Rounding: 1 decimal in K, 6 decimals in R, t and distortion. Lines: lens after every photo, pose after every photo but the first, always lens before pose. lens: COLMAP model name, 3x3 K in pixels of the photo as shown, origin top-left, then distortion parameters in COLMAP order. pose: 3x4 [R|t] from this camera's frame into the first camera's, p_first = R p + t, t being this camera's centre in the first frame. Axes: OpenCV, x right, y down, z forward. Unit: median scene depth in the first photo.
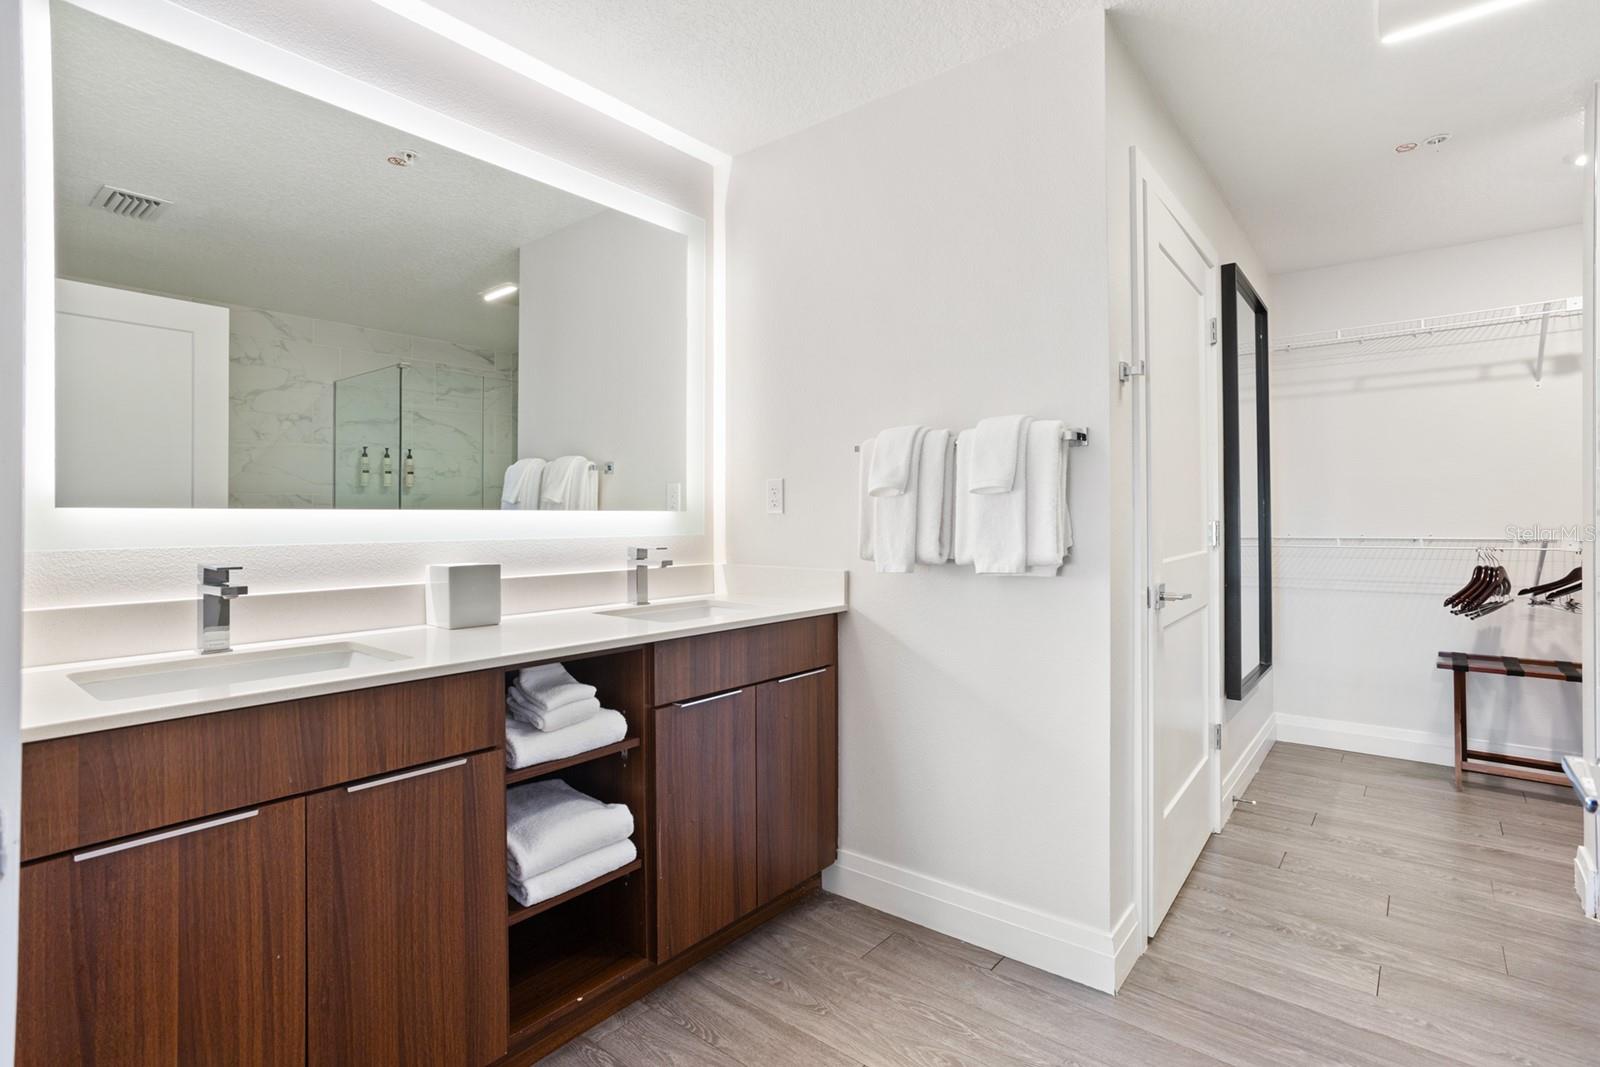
lens RADIAL K [[789.8, 0, 800.0], [0, 789.8, 516.3], [0, 0, 1]] dist [-0.051192, 0.031187]
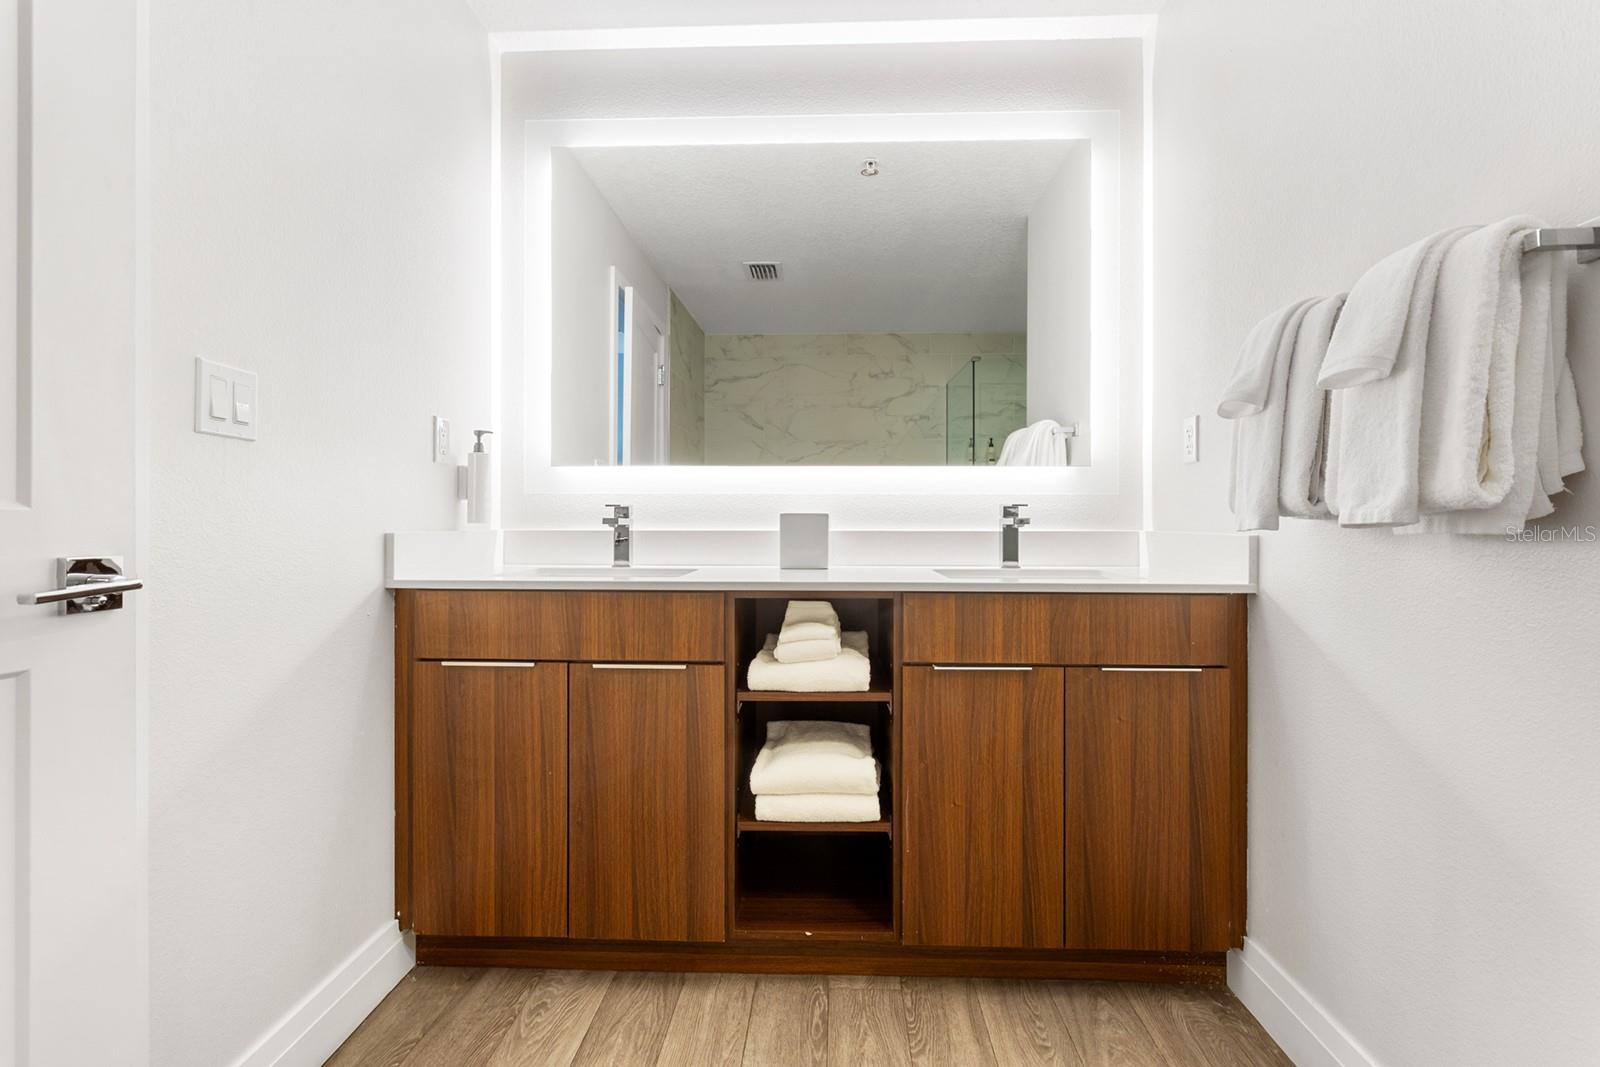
lens RADIAL K [[768.6, 0, 806.9], [0, 768.6, 524.5], [0, 0, 1]] dist [-0.002331, 0.000343]
pose [[0.587613, 0.004925, -0.809127, 0.487504], [-0.002502, 0.999988, 0.004269, 0.076376], [0.809138, -0.000484, 0.587618, 0.378144]]
